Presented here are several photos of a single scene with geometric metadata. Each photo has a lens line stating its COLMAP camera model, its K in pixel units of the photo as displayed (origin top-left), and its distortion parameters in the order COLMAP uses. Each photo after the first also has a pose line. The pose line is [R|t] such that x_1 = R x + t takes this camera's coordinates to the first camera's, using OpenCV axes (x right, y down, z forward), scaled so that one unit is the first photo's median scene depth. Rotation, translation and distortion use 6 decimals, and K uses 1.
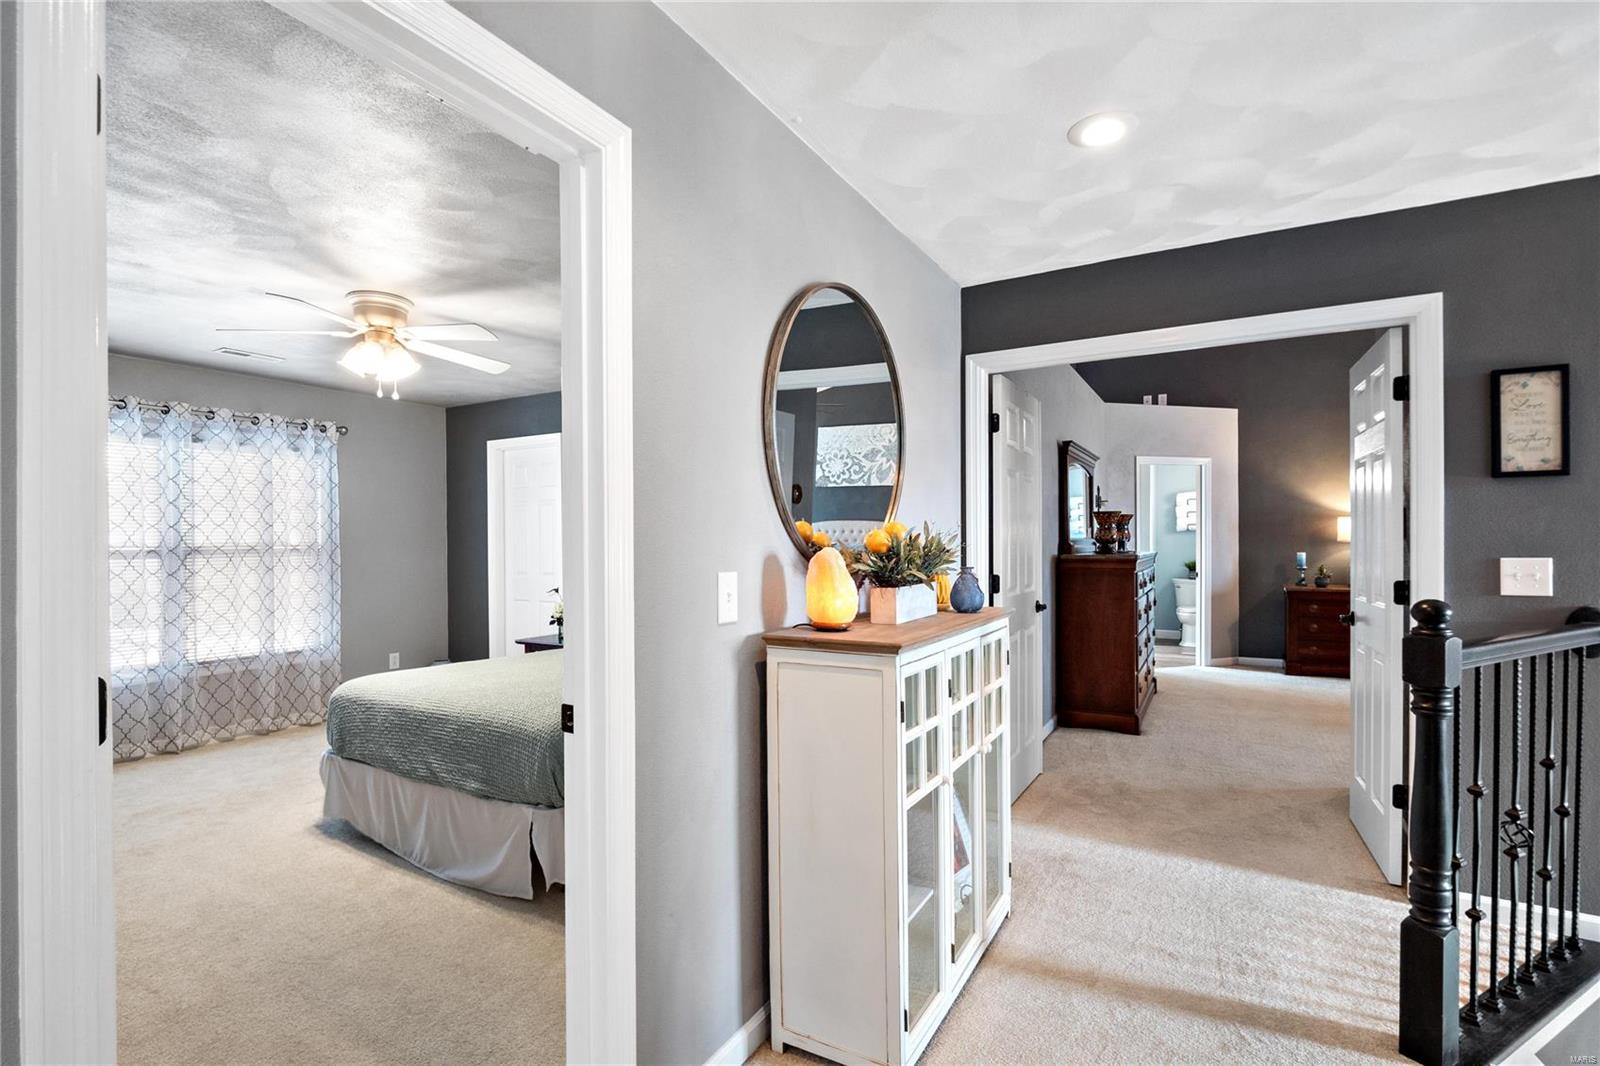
lens RADIAL K [[754.0, 0, 795.9], [0, 754.0, 549.8], [0, 0, 1]] dist [-0.018454, -0.000178]
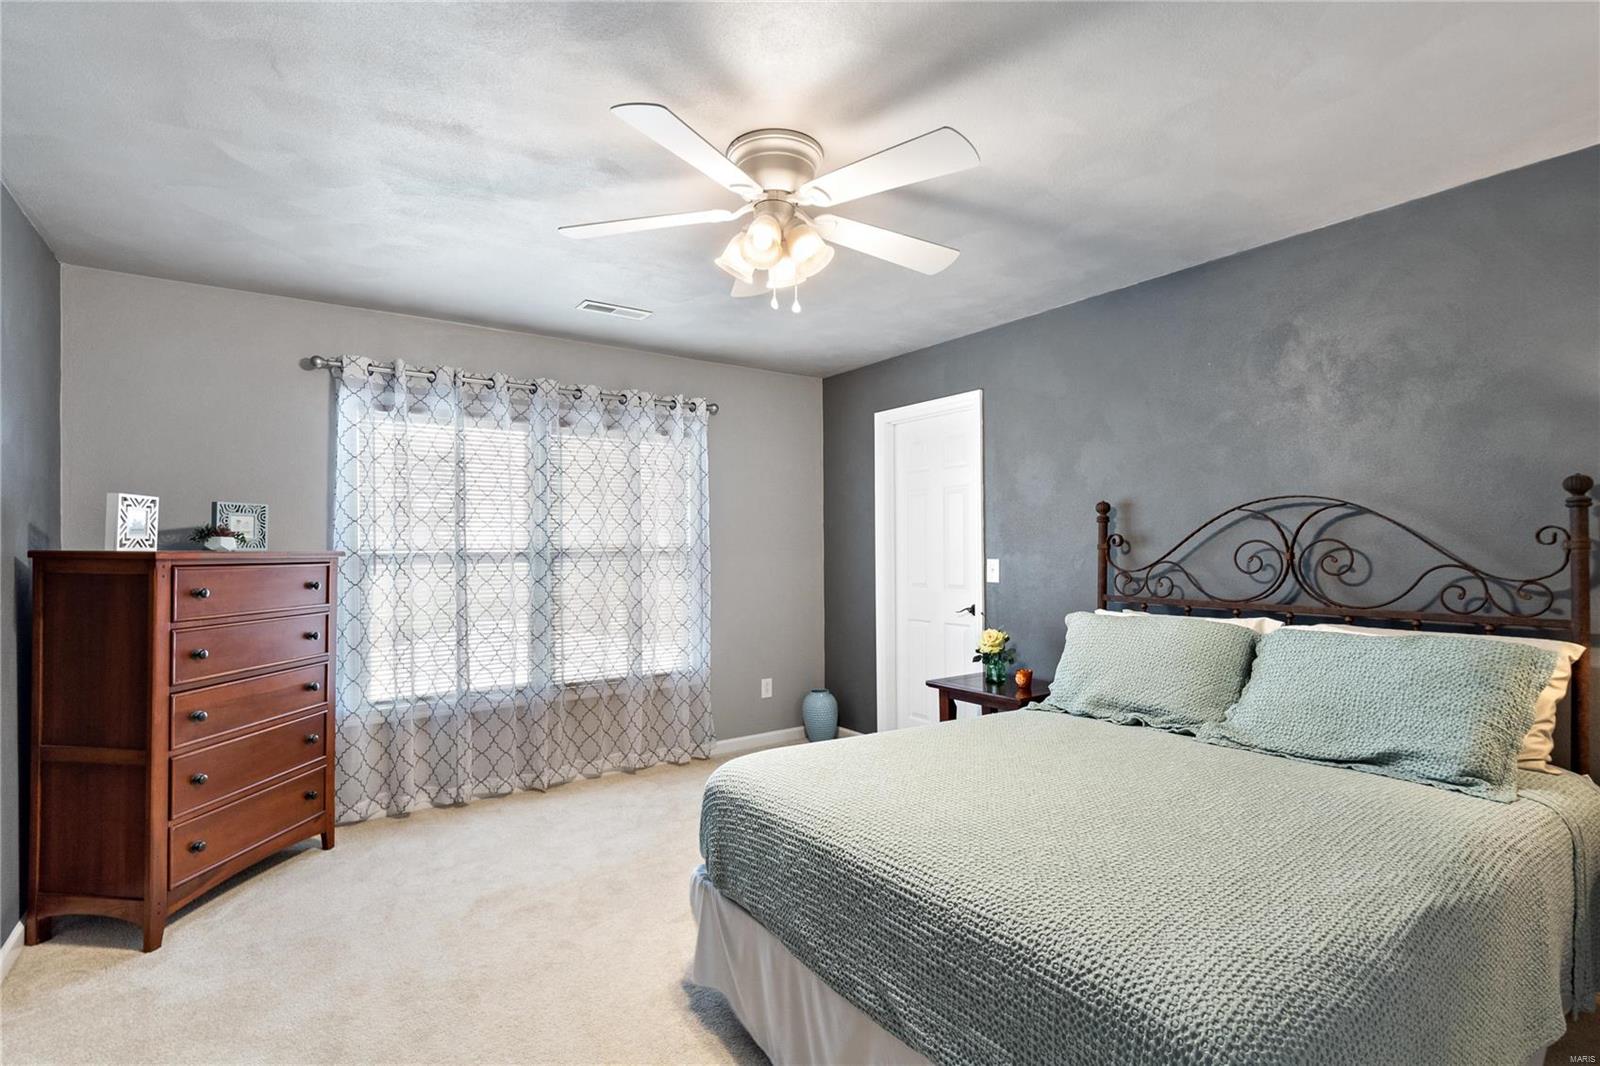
lens RADIAL K [[754.0, 0, 795.9], [0, 754.0, 549.8], [0, 0, 1]] dist [-0.018454, -0.000178]
pose [[0.911893, 0.001707, -0.410424, -0.206887], [-0.002199, 0.999997, -0.000727, -0.002888], [0.410422, 0.001565, 0.911894, 0.320045]]
